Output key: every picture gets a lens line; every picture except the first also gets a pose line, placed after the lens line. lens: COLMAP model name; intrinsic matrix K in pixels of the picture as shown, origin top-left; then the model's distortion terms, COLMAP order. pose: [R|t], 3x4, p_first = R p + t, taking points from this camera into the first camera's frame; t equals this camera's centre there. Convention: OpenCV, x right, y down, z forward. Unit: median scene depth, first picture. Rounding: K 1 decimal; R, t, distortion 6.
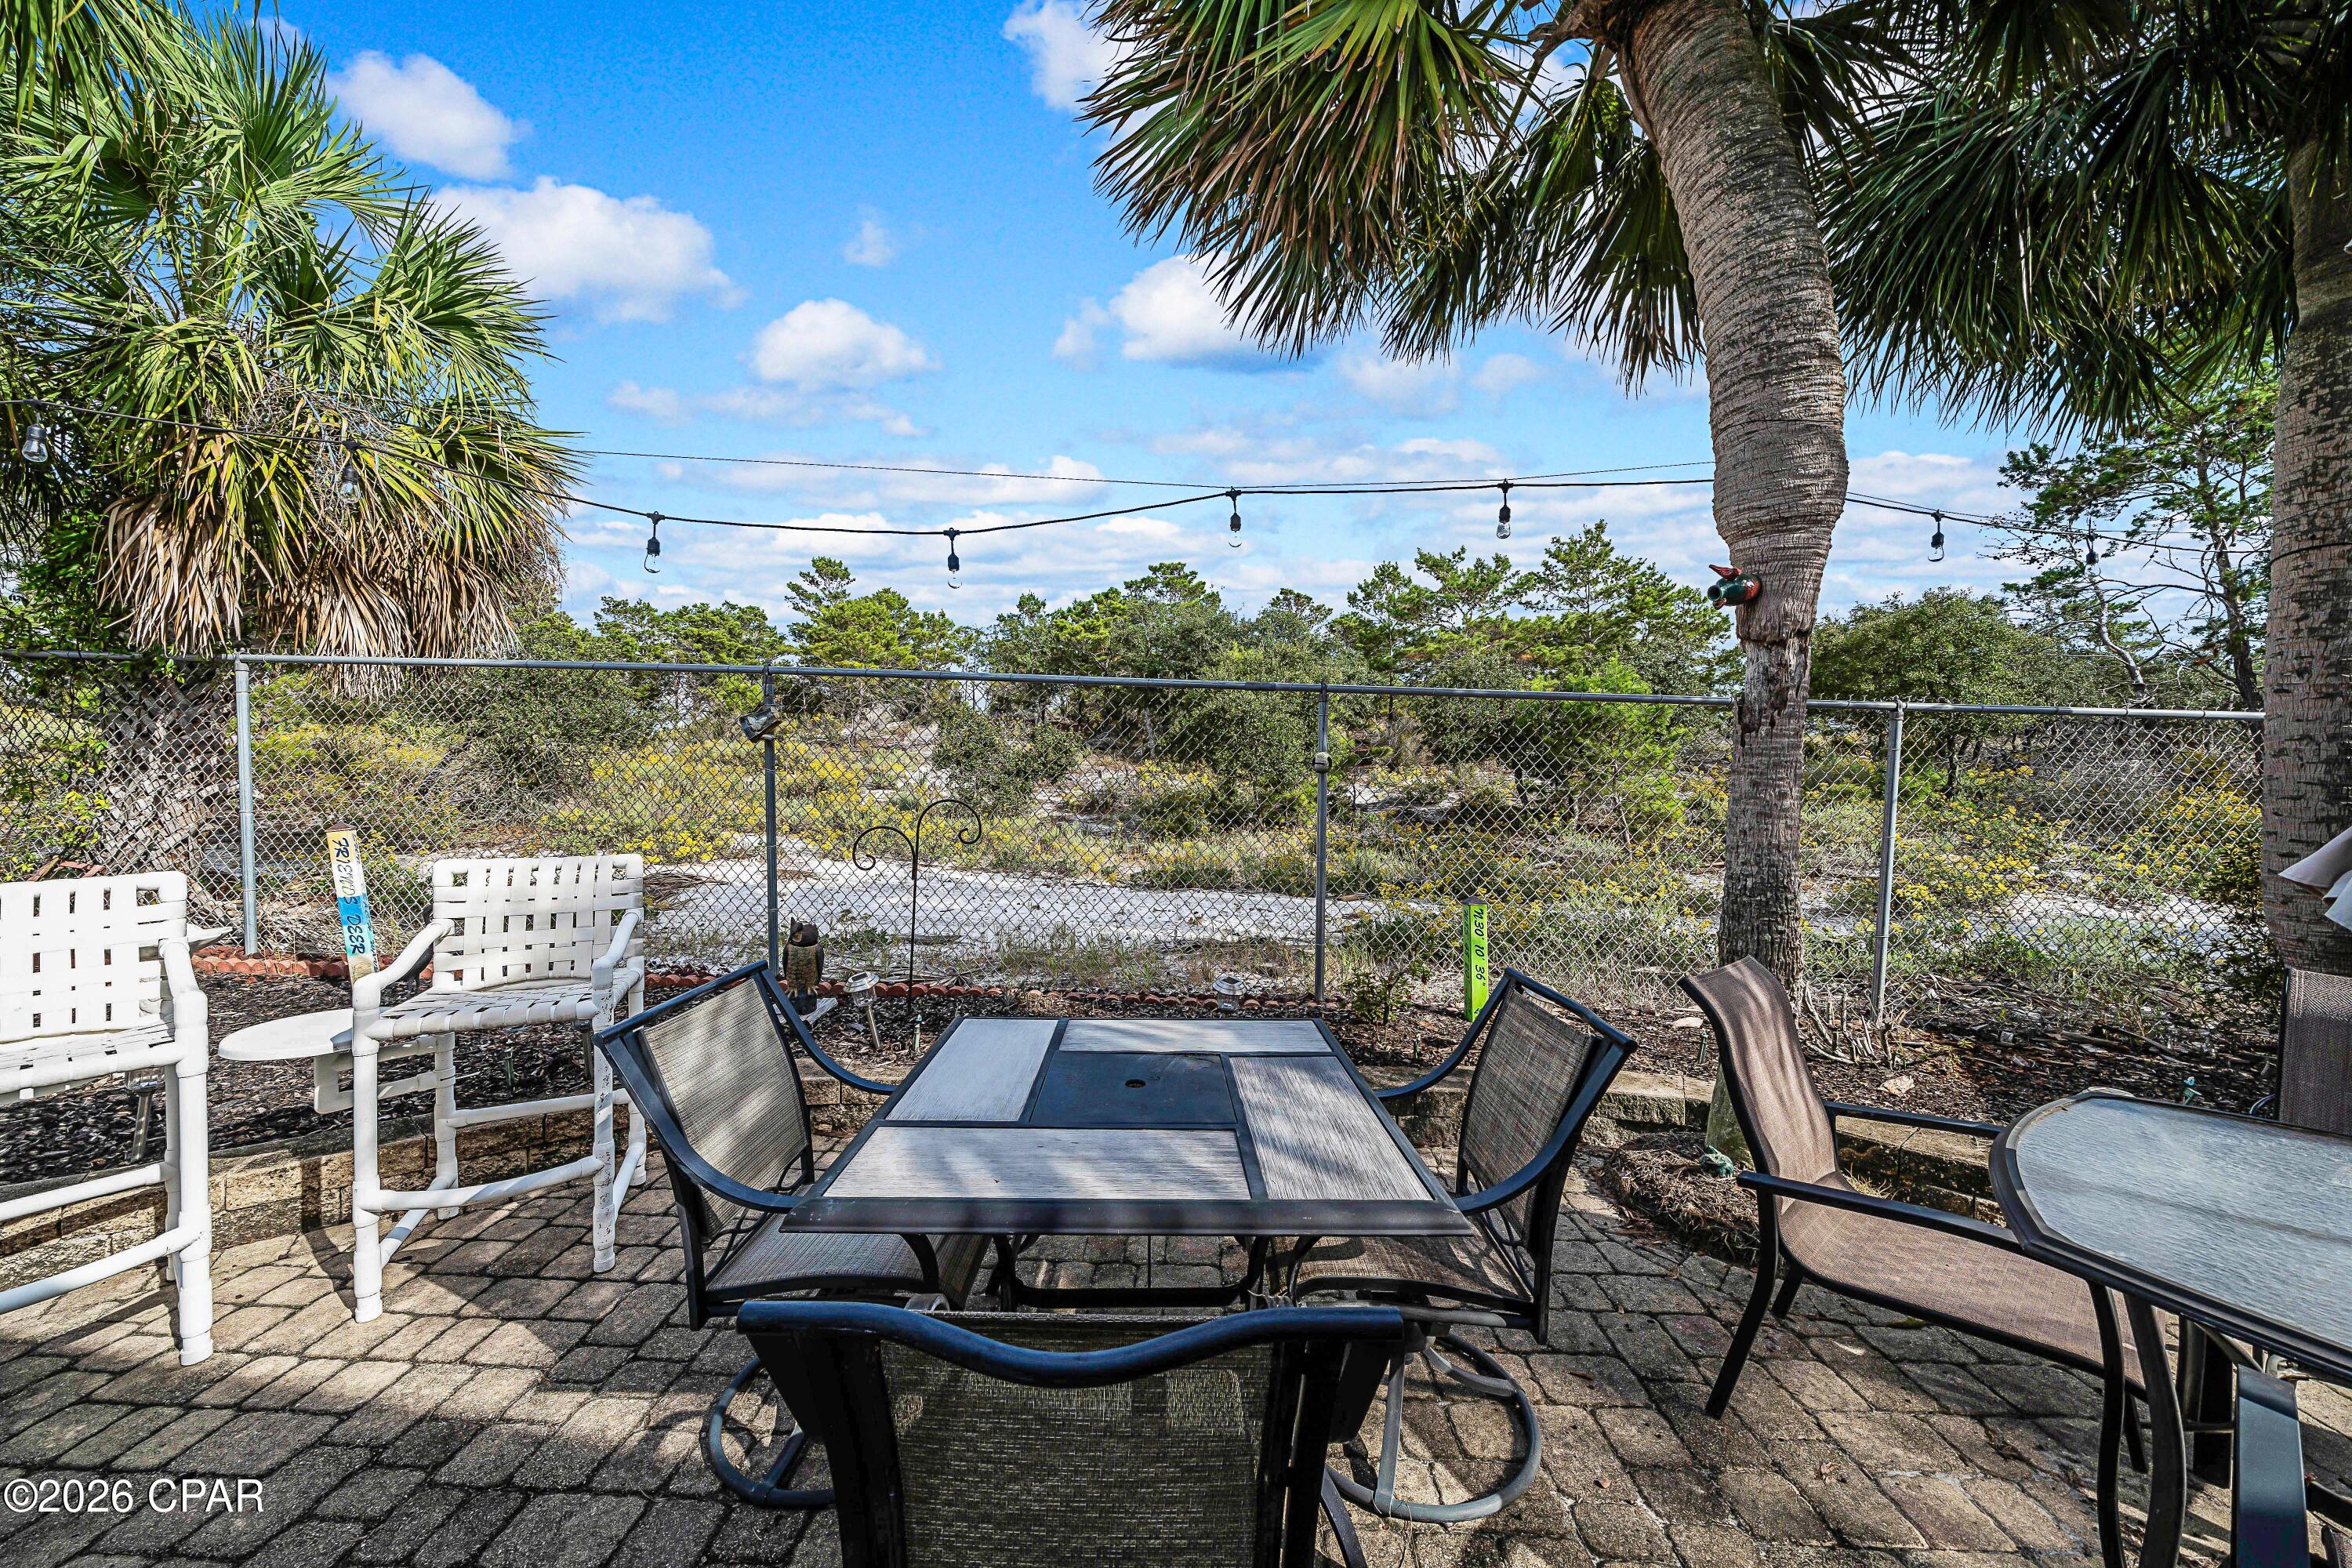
lens RADIAL K [[815.0, 0, 1169.5], [0, 815.0, 784.1], [0, 0, 1]] dist [0.000145, -0.001951]
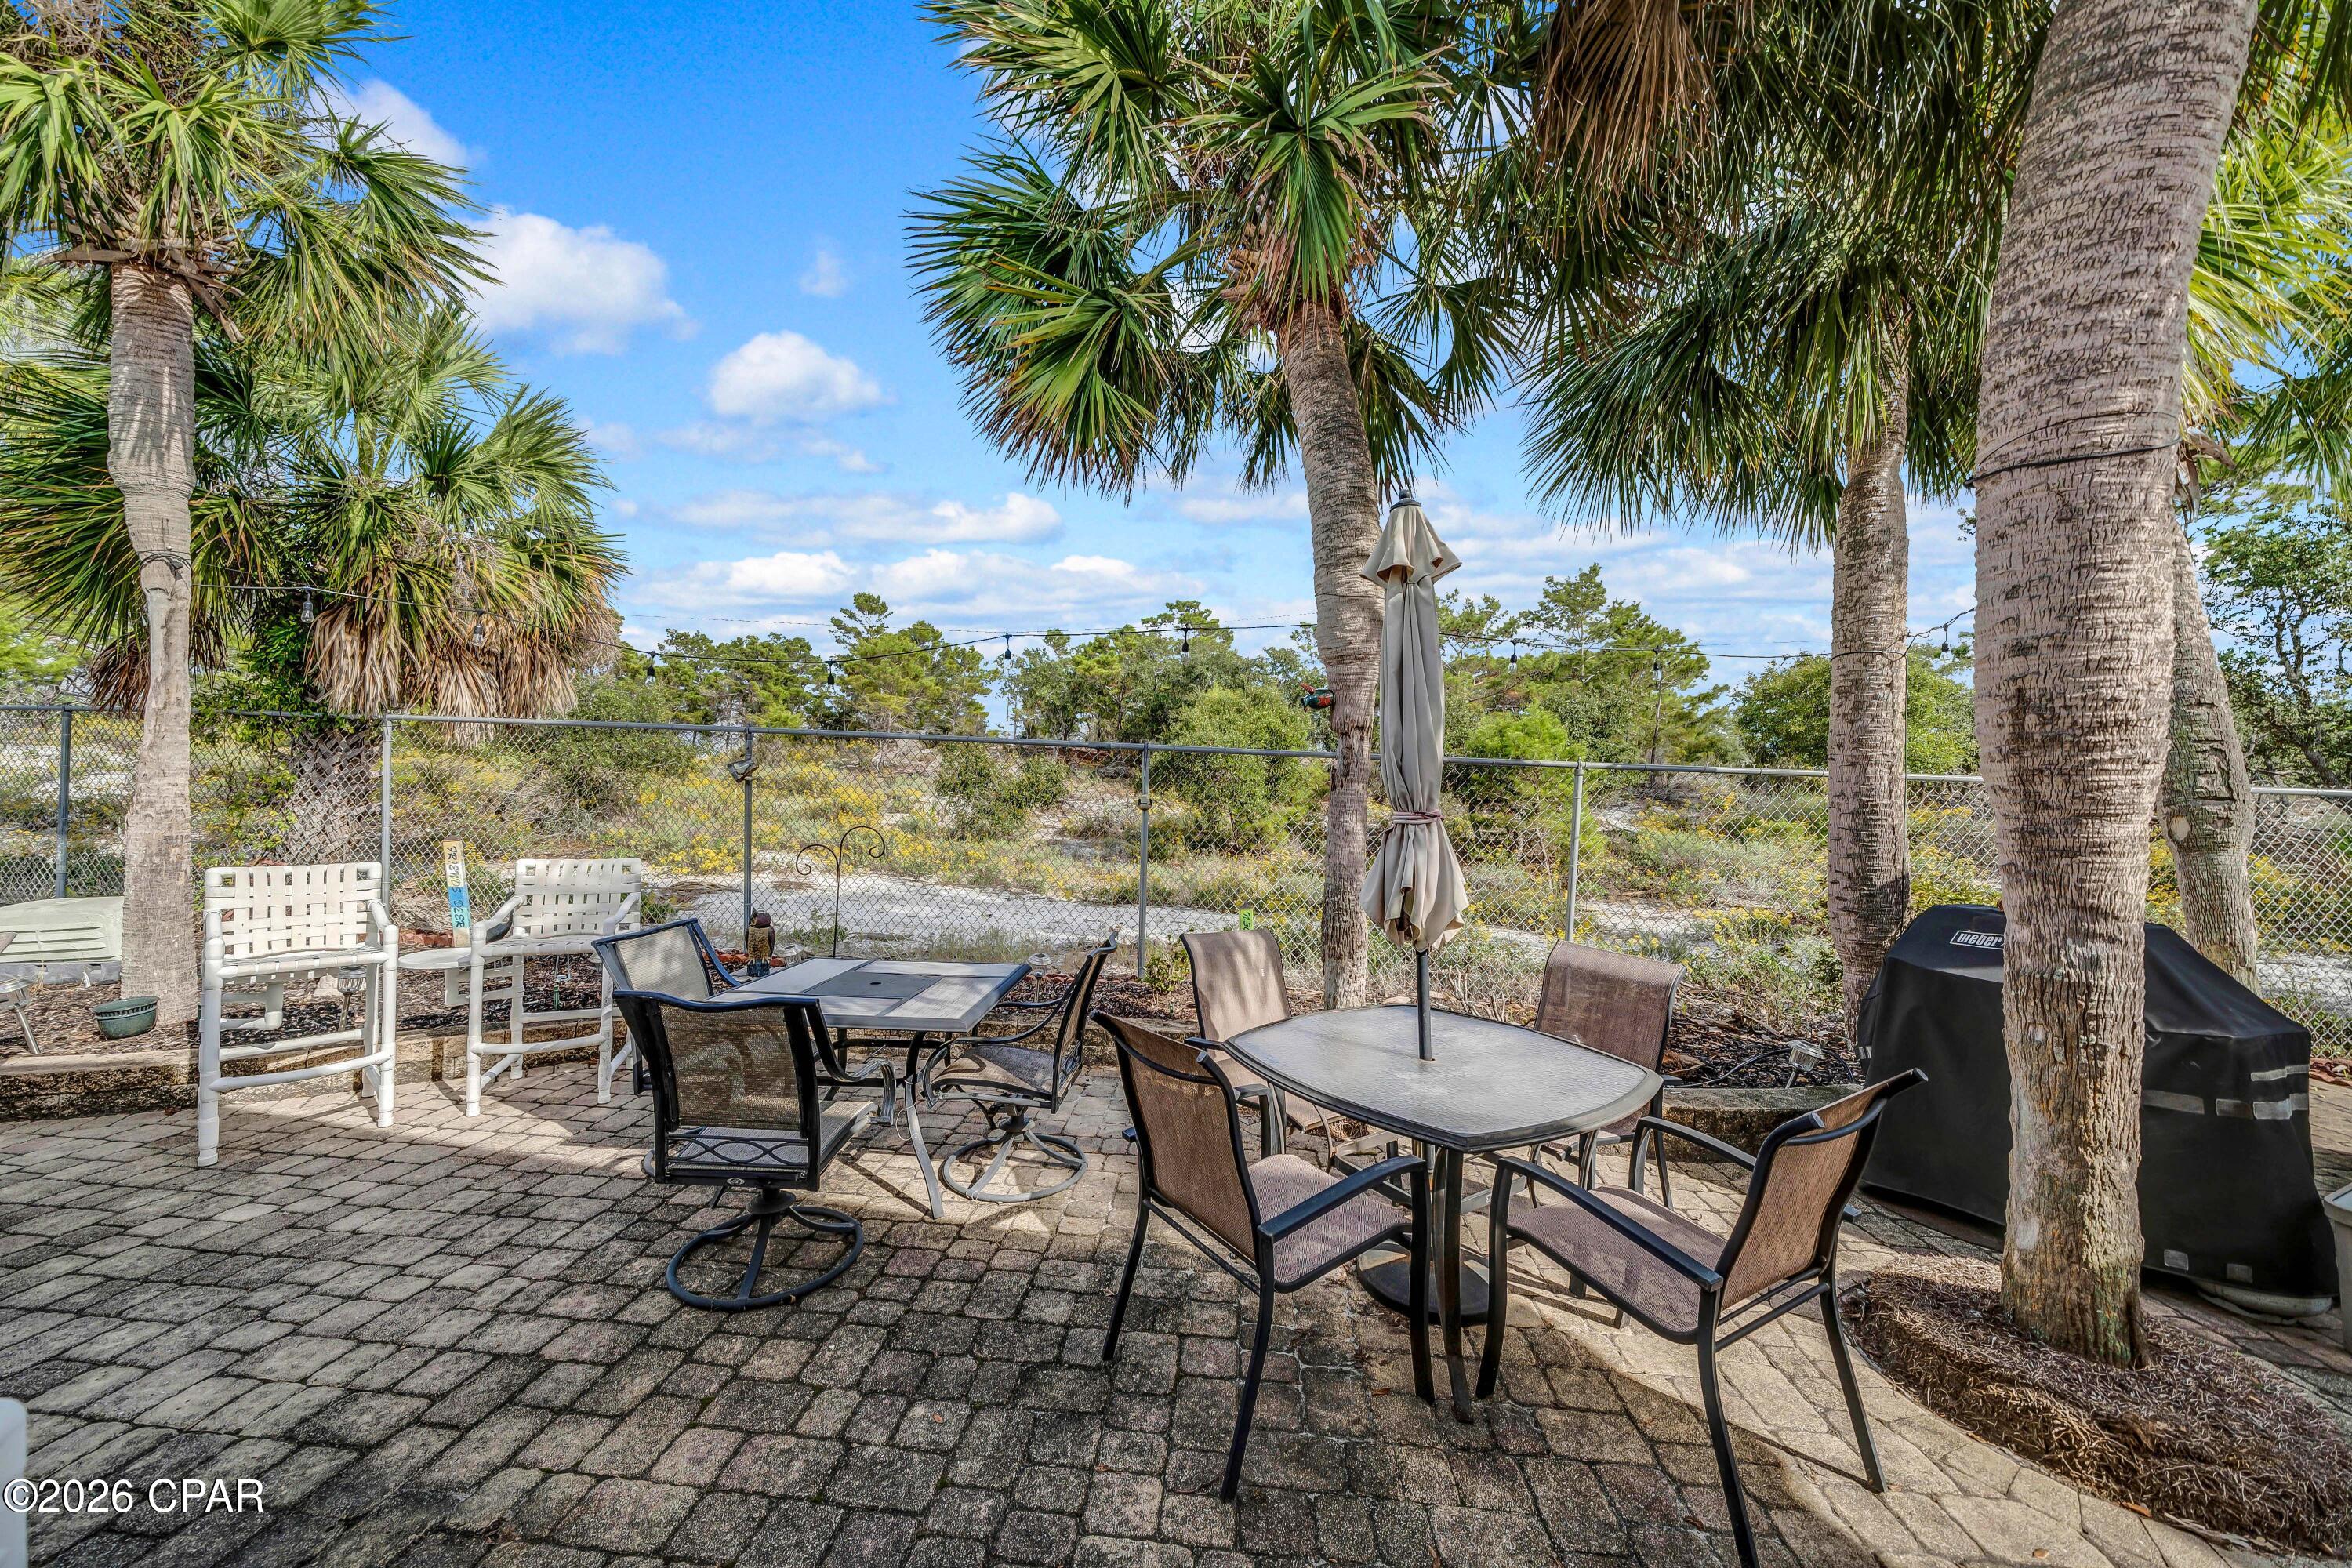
lens RADIAL K [[817.3, 0, 1163.3], [0, 817.3, 782.5], [0, 0, 1]] dist [-0.007084, -0.000049]
pose [[0.998259, 0.011677, -0.057814, 0.161873], [-0.013604, 0.999361, -0.033053, -0.007905], [0.057392, 0.033782, 0.997780, -0.187074]]
